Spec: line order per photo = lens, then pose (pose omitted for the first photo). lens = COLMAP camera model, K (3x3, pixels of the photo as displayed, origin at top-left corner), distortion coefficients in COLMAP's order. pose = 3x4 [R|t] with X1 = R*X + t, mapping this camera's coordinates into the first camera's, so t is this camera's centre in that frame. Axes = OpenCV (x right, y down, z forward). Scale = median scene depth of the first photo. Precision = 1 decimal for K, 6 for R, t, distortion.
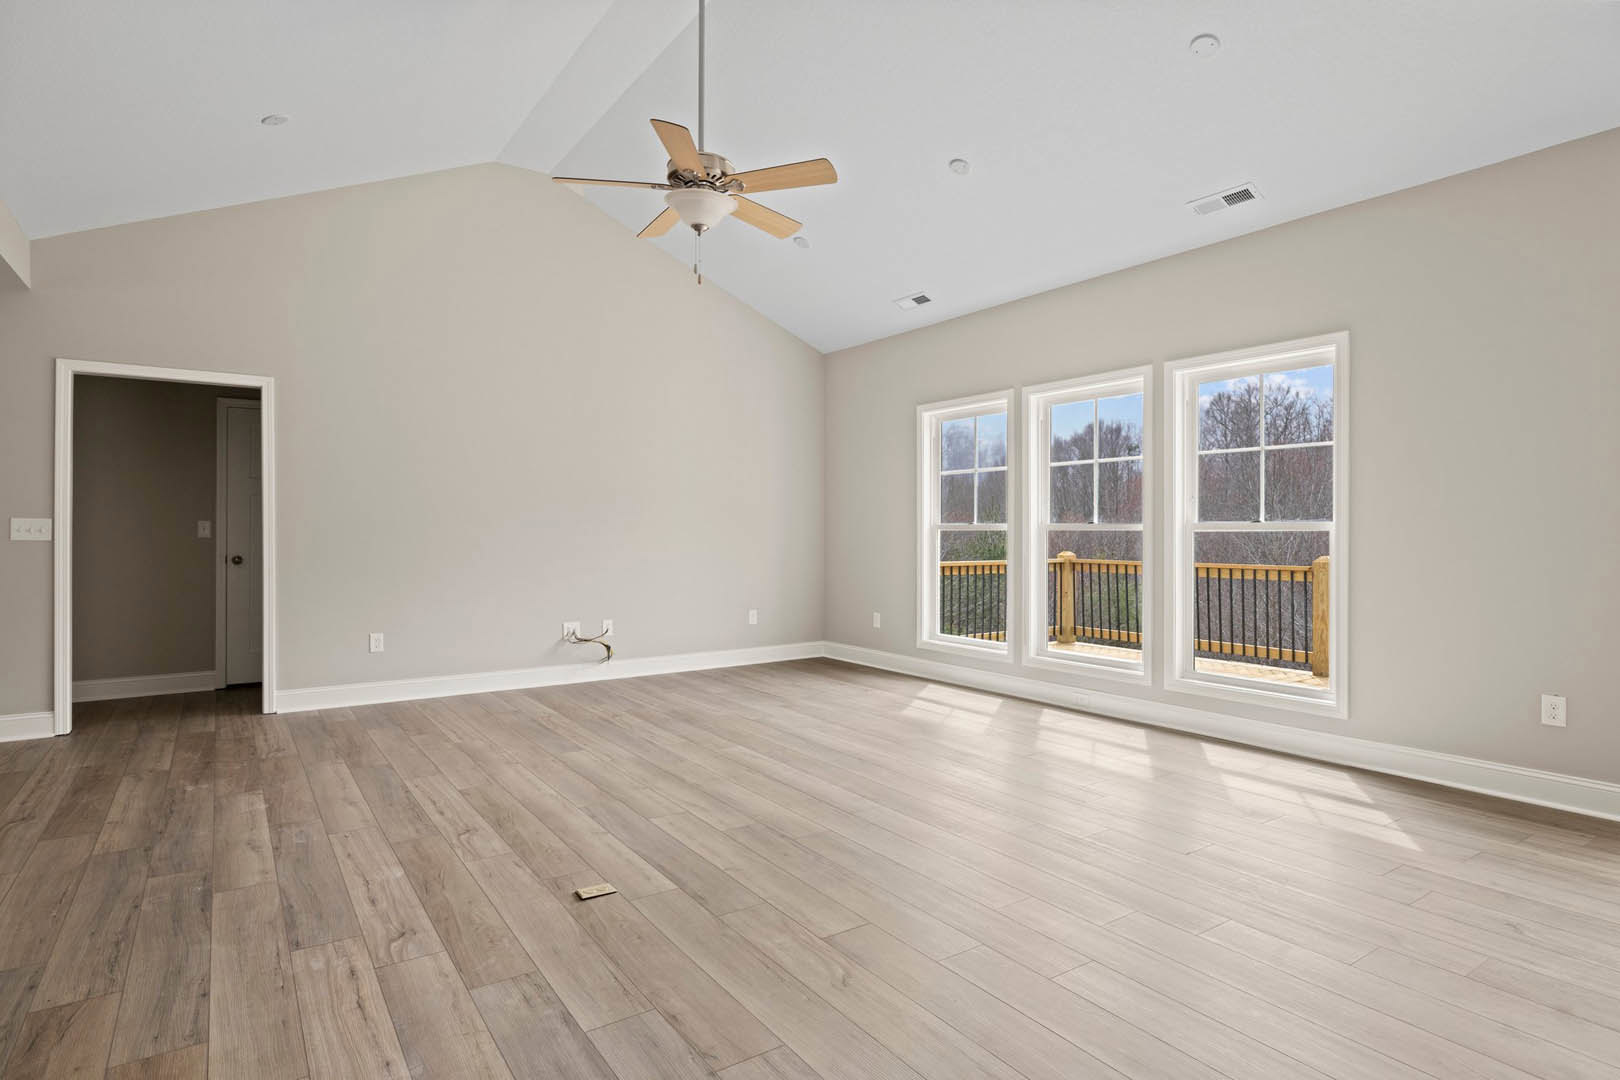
lens RADIAL K [[859.1, 0, 817.4], [0, 859.1, 536.6], [0, 0, 1]] dist [-0.000865, -0.000739]
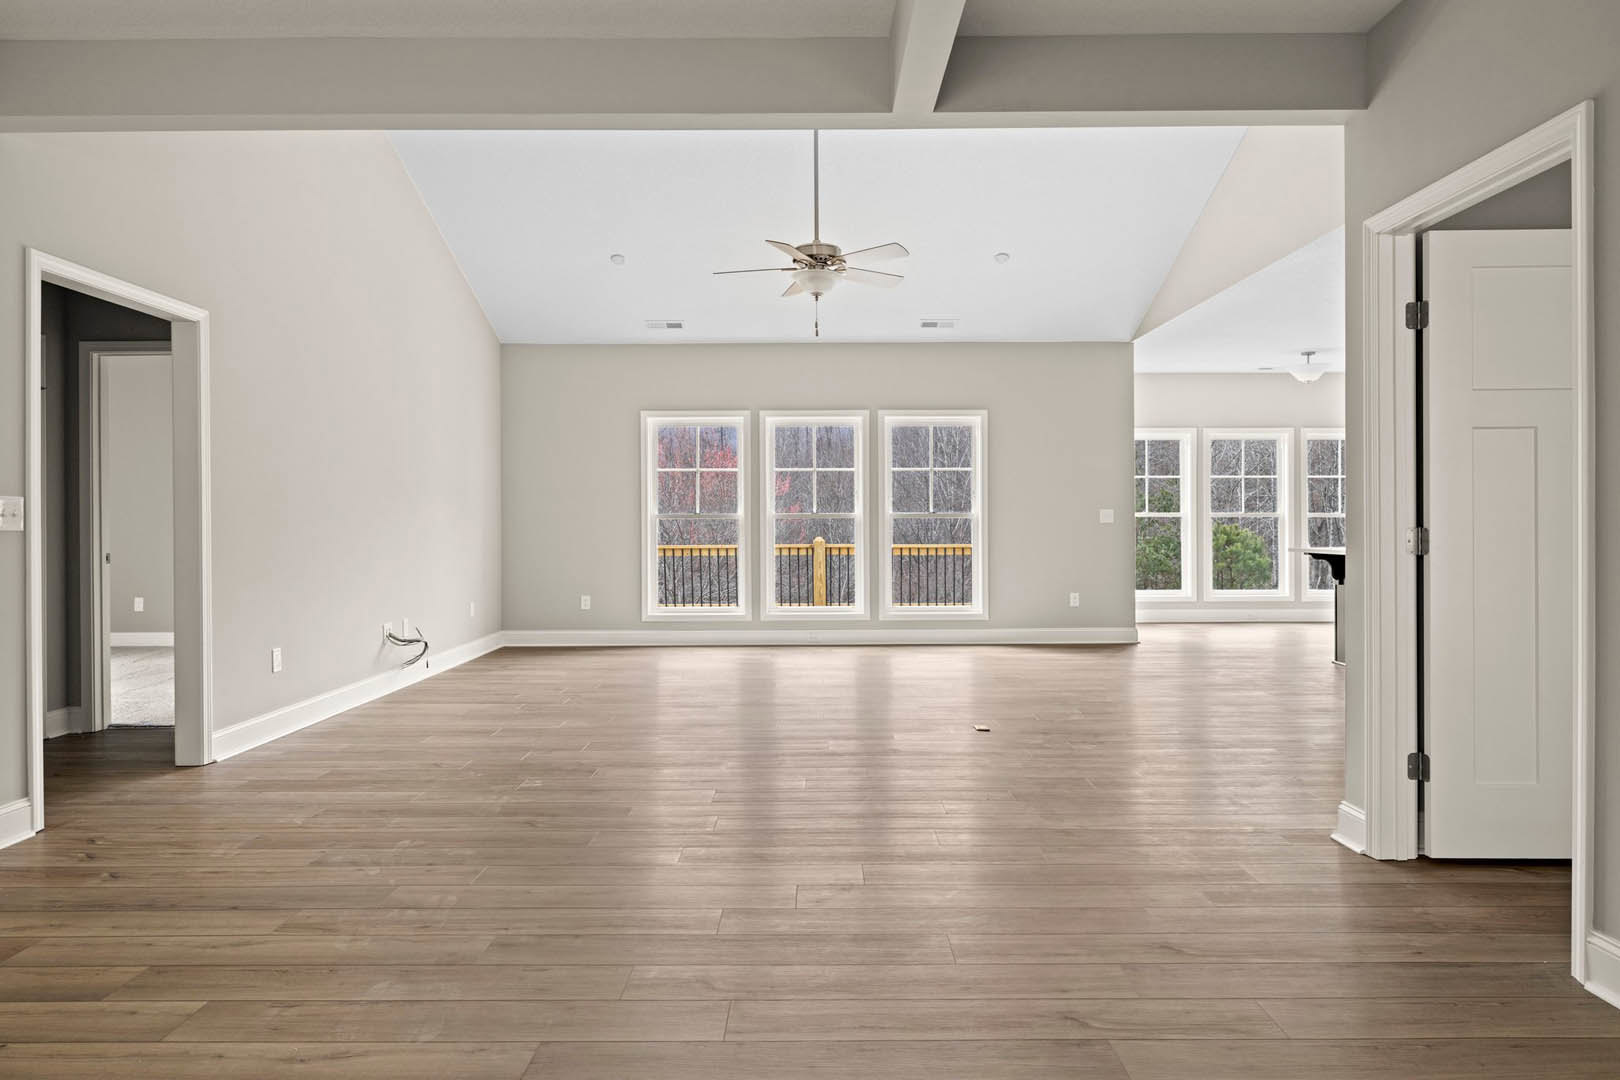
lens RADIAL K [[957.0, 0, 823.3], [0, 957.0, 529.6], [0, 0, 1]] dist [-0.002750, 0.004374]
pose [[0.568176, -0.007765, 0.822870, -1.513369], [0.009315, 0.999952, 0.003005, 0.010206], [-0.822854, 0.005958, 0.568221, 0.138319]]
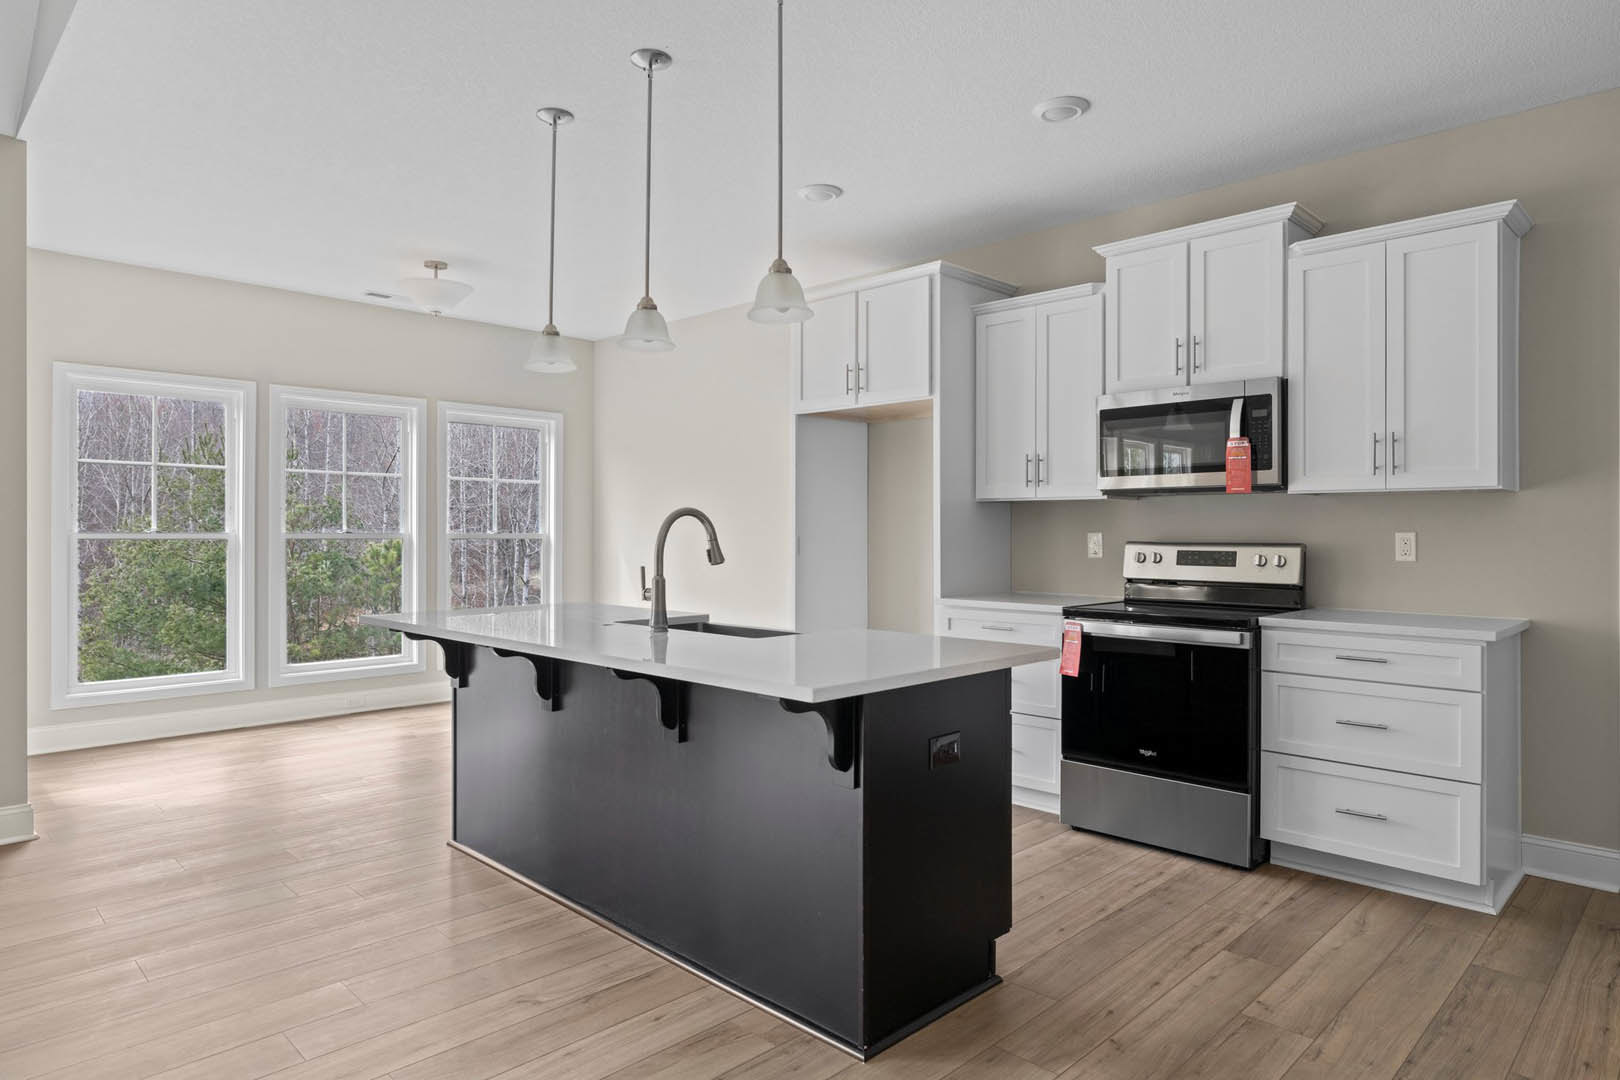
lens RADIAL K [[957.0, 0, 817.8], [0, 957.0, 527.7], [0, 0, 1]] dist [-0.002750, 0.004374]
pose [[-0.184139, 0.004257, 0.982891, -0.238343], [0.005561, 0.999979, -0.003289, -0.017886], [-0.982885, 0.004861, -0.184159, 0.210471]]
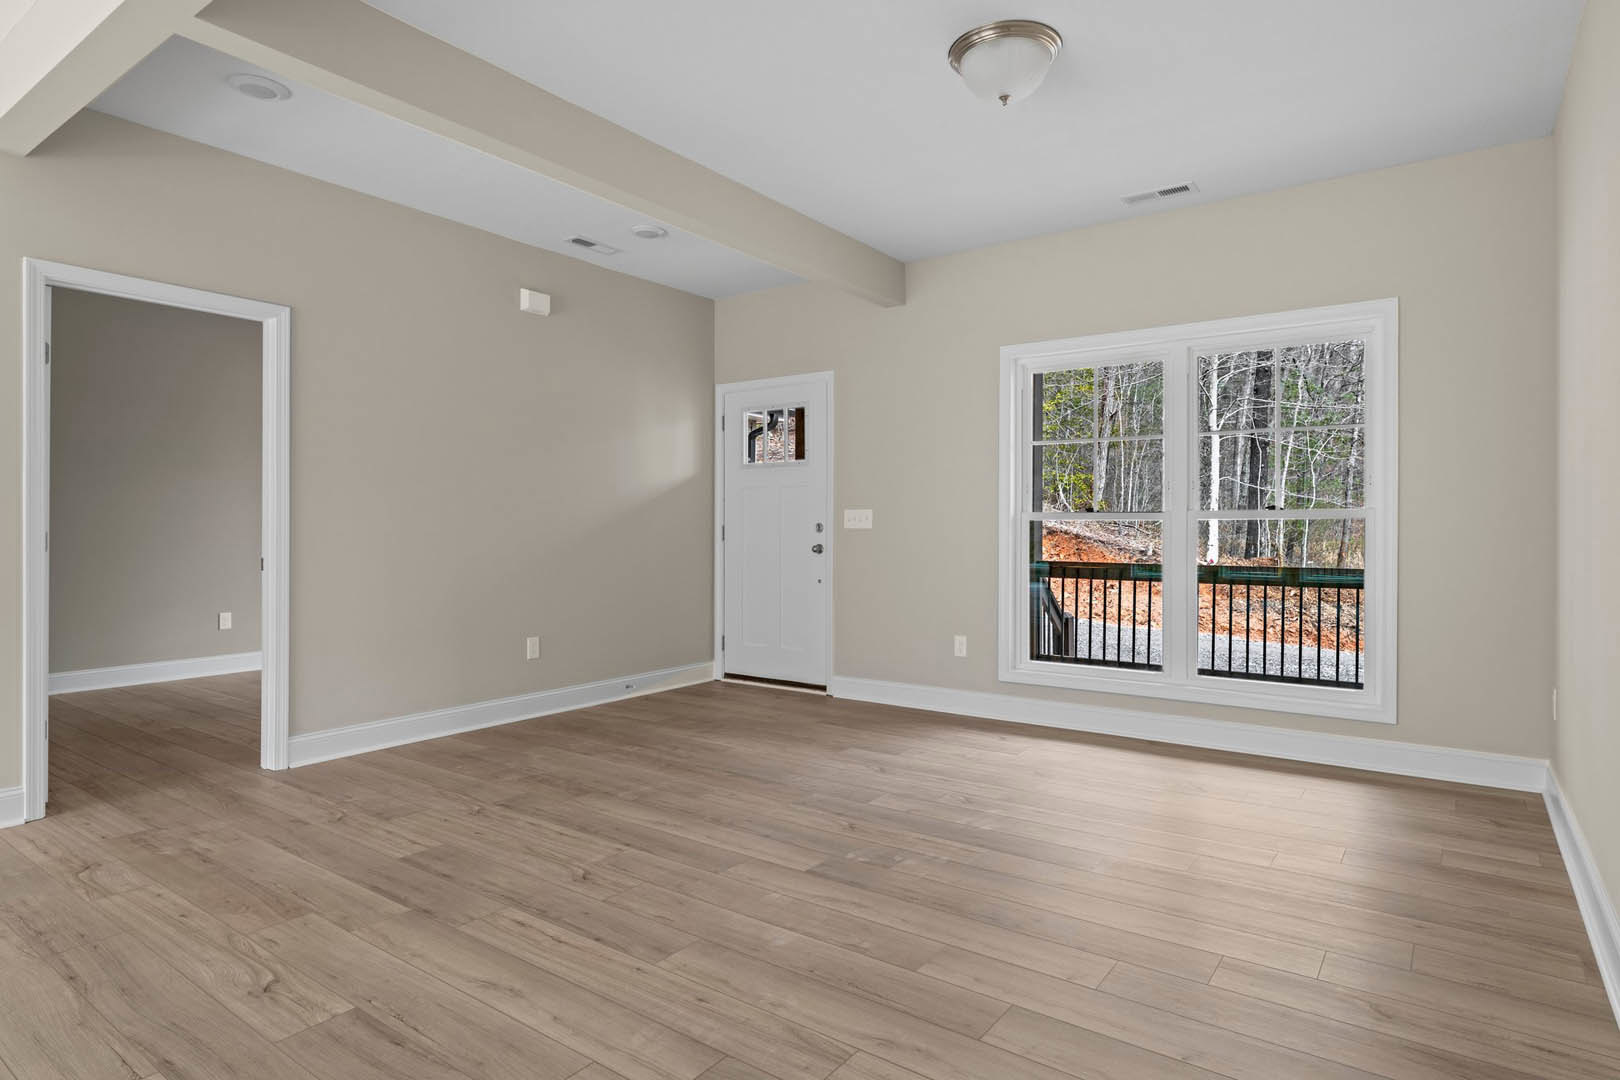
lens RADIAL K [[895.6, 0, 816.1], [0, 895.6, 530.6], [0, 0, 1]] dist [0.001531, -0.000274]
pose [[-0.945762, -0.000087, -0.324862, -0.970913], [-0.003185, 0.999954, 0.009004, 0.006731], [0.324846, 0.009551, -0.945719, 1.368181]]
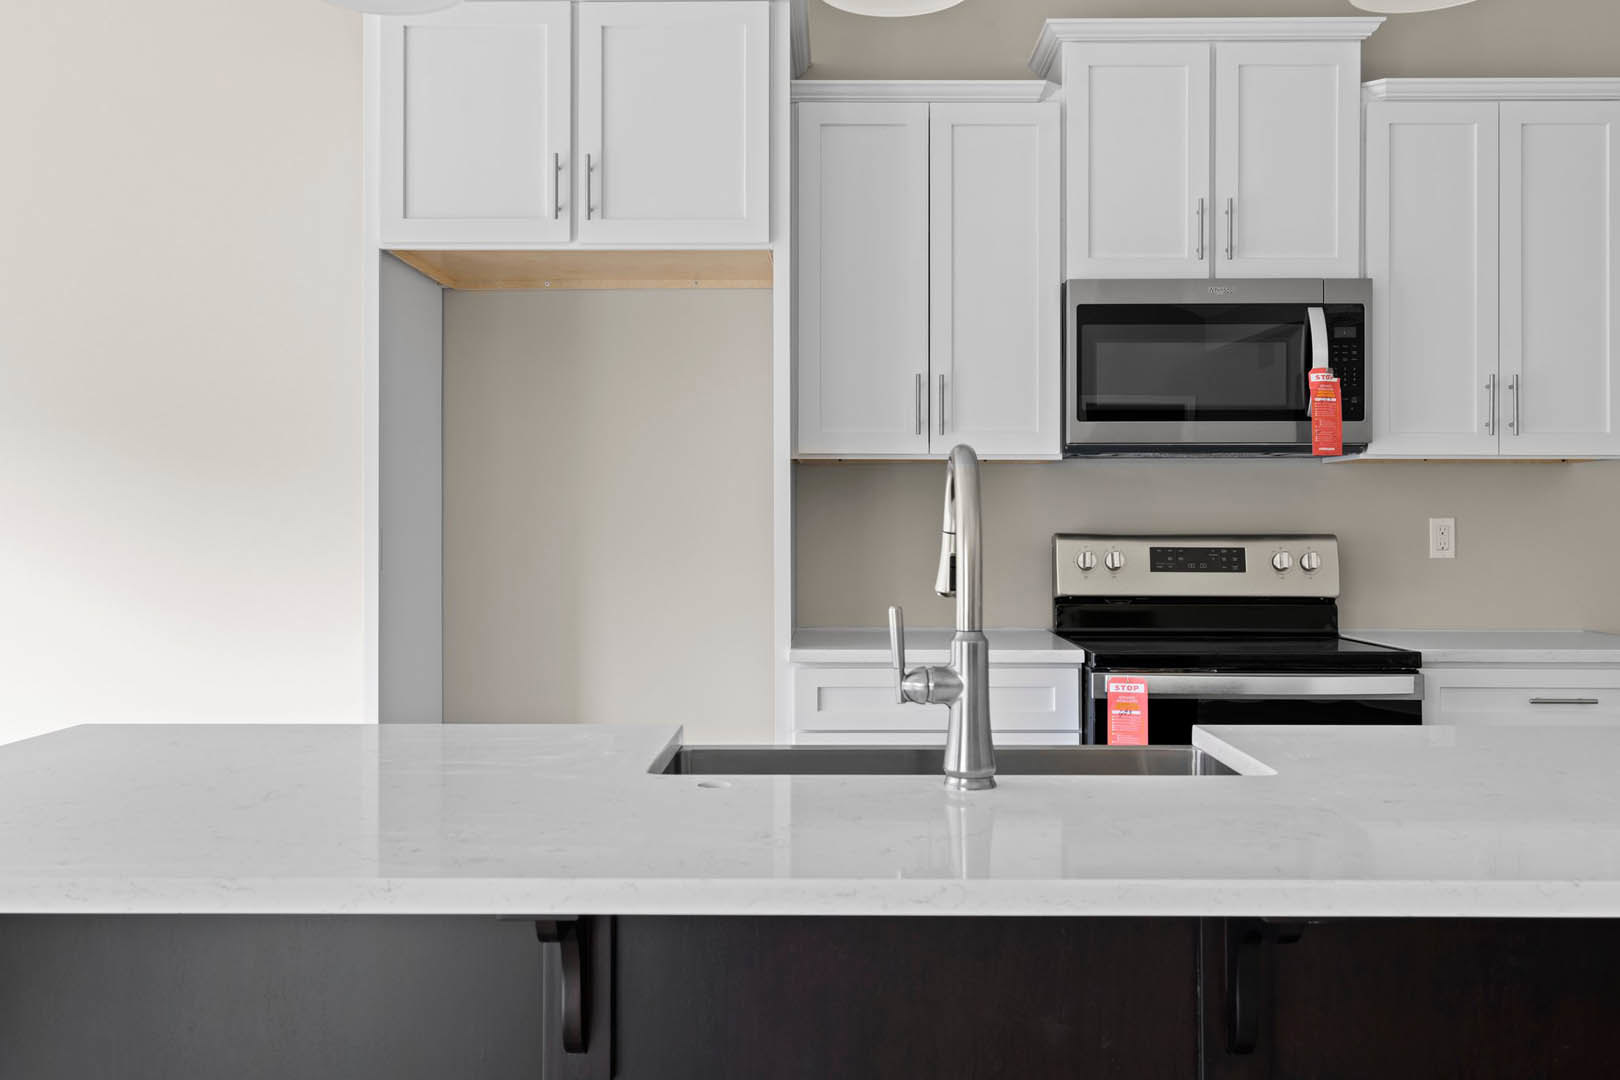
lens RADIAL K [[1487.5, 0, 812.3], [0, 1487.5, 504.2], [0, 0, 1]] dist [-0.002120, 0.000000]
pose [[-0.806581, 0.006763, 0.591085, 0.376099], [0.004005, 0.999974, -0.005976, -0.018171], [-0.591111, -0.002453, -0.806587, 0.602546]]
